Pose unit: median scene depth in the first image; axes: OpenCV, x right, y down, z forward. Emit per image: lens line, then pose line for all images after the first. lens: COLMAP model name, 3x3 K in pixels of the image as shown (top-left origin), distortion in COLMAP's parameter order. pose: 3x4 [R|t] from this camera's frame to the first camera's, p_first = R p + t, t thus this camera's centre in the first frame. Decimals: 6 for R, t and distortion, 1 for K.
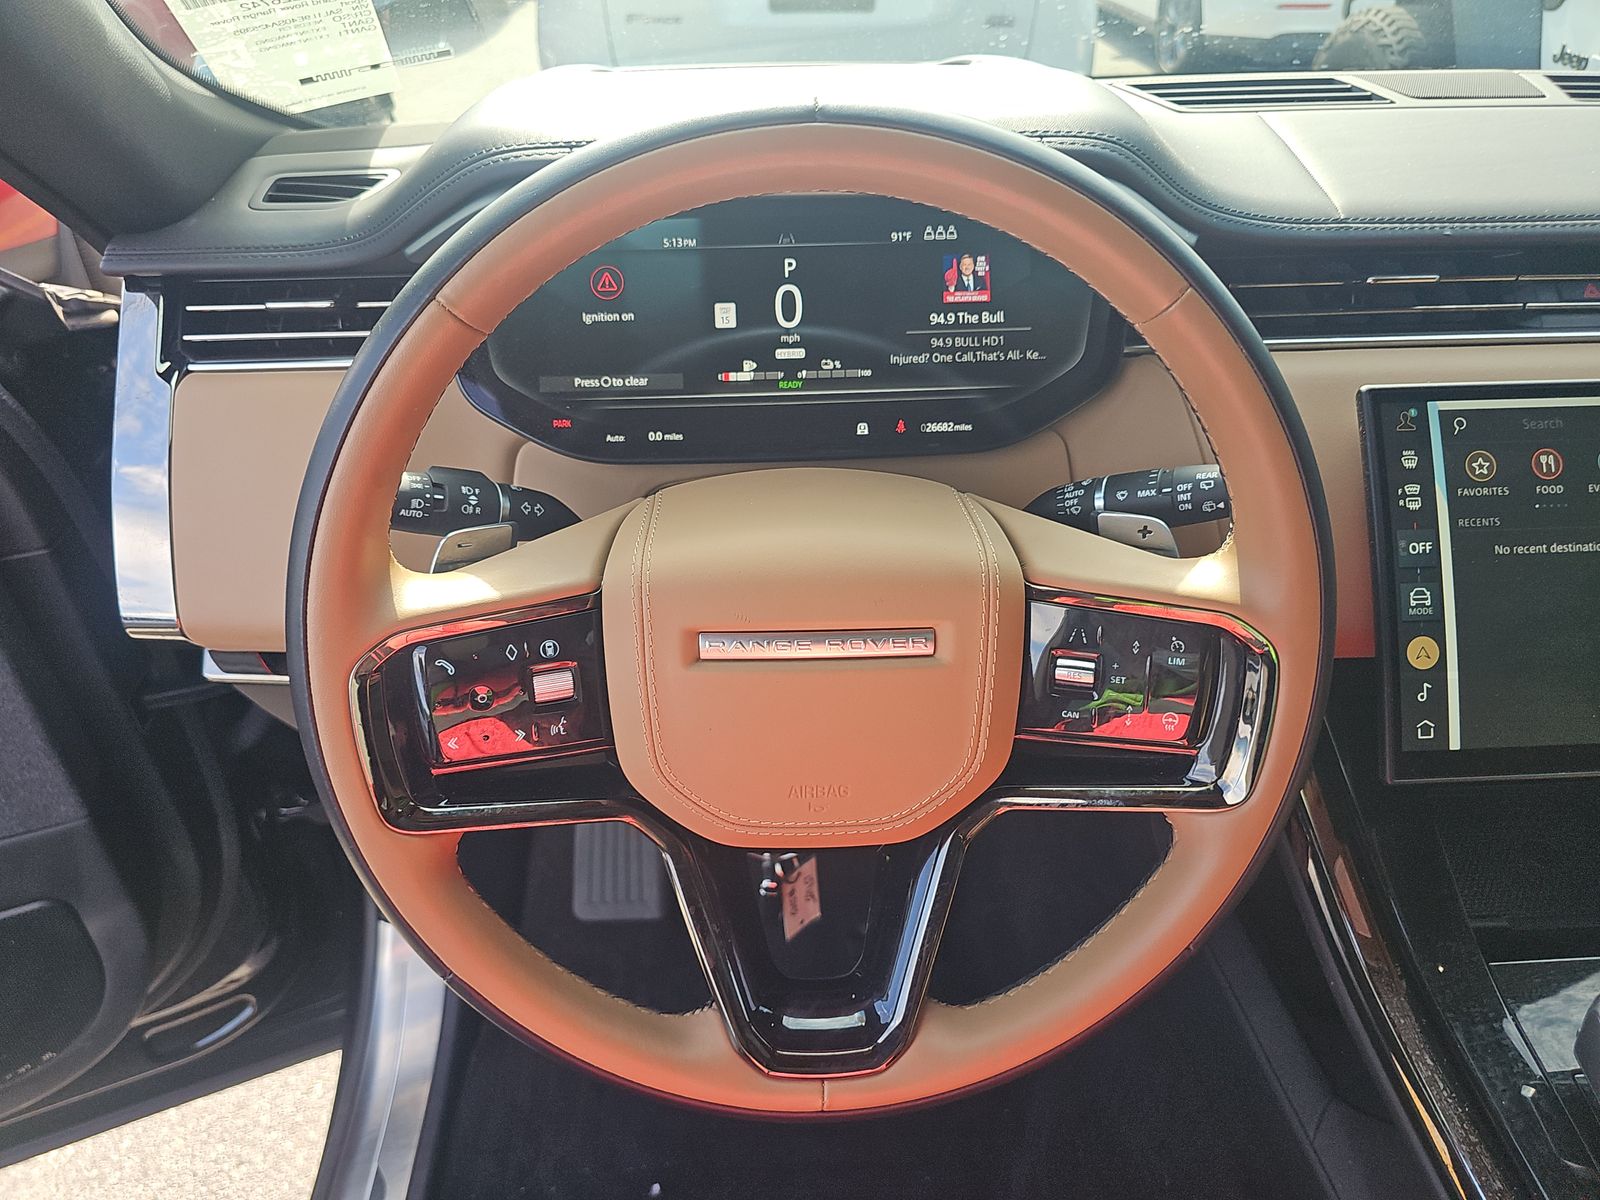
lens RADIAL K [[1074.1, 0, 798.4], [0, 1074.1, 596.9], [0, 0, 1]] dist [0.035839, -0.002836]
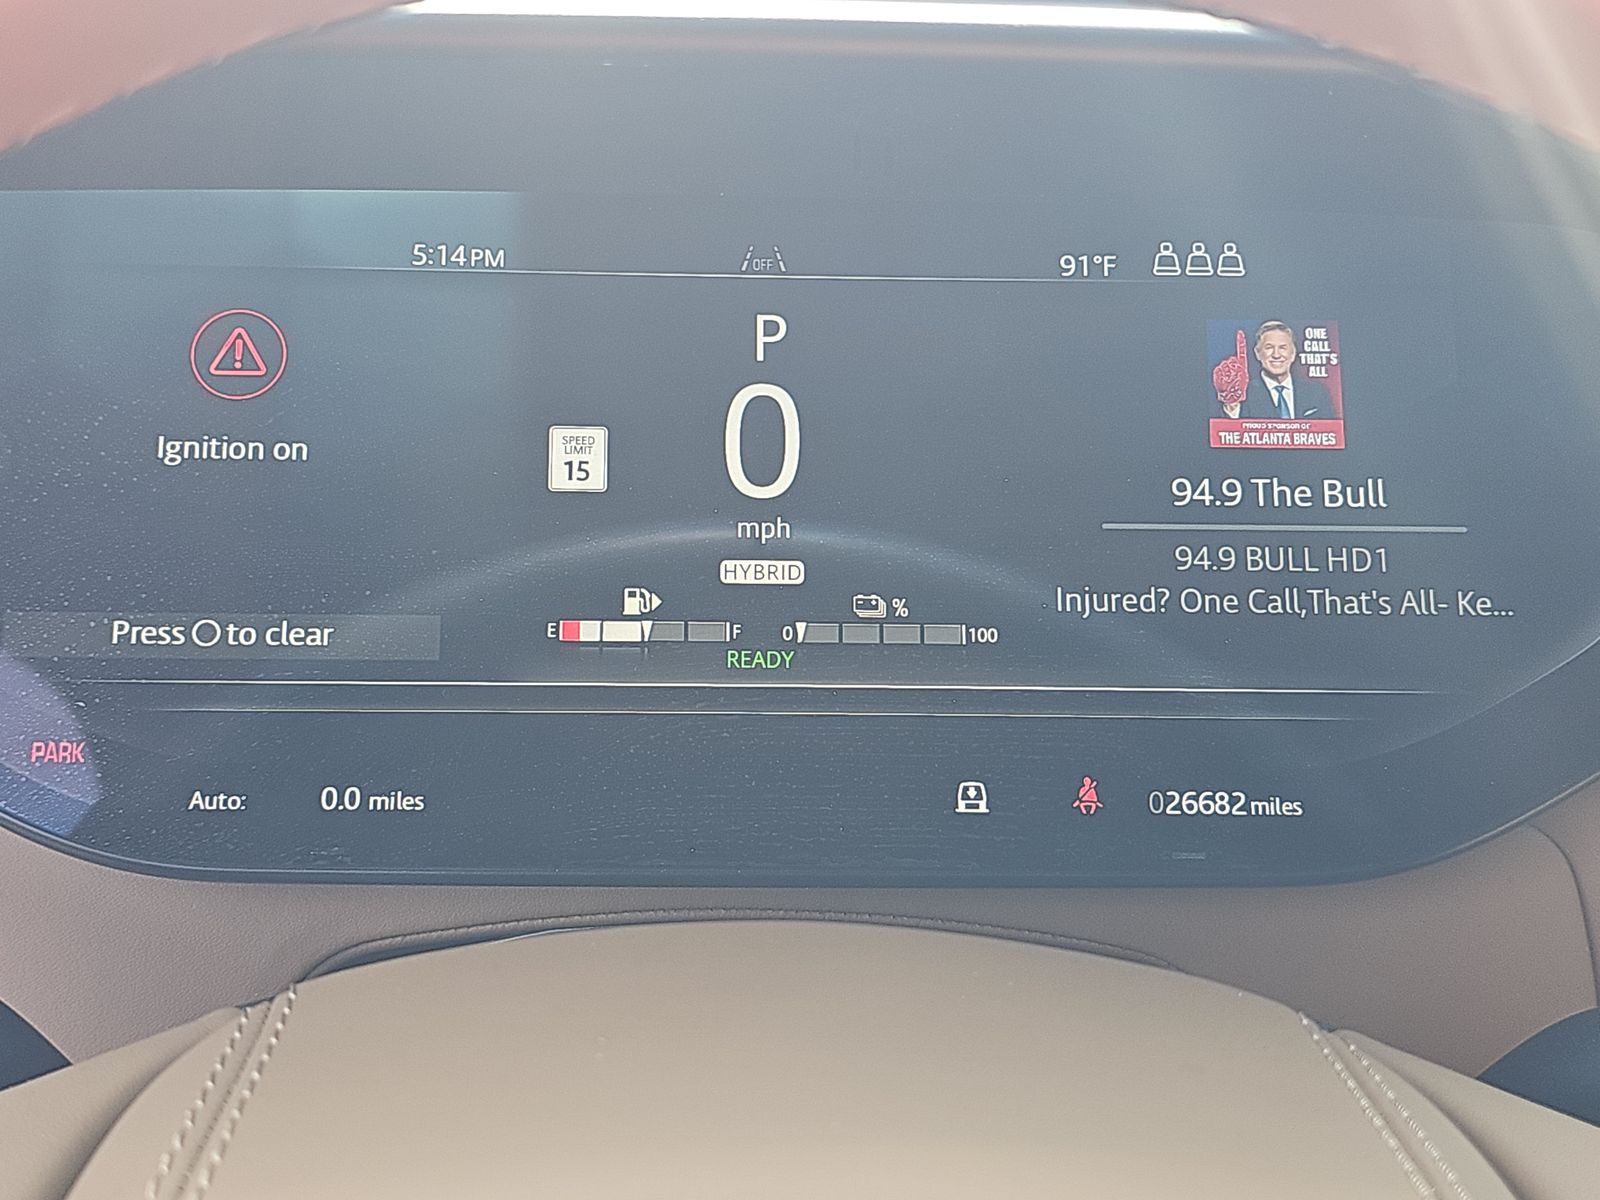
lens RADIAL K [[1074.1, 0, 801.0], [0, 1074.1, 594.7], [0, 0, 1]] dist [0.035839, -0.002836]
pose [[0.995549, 0.027646, -0.090105, 0.035362], [-0.052211, 0.957688, -0.283032, -0.120775], [0.078467, 0.286477, 0.954869, 0.664911]]
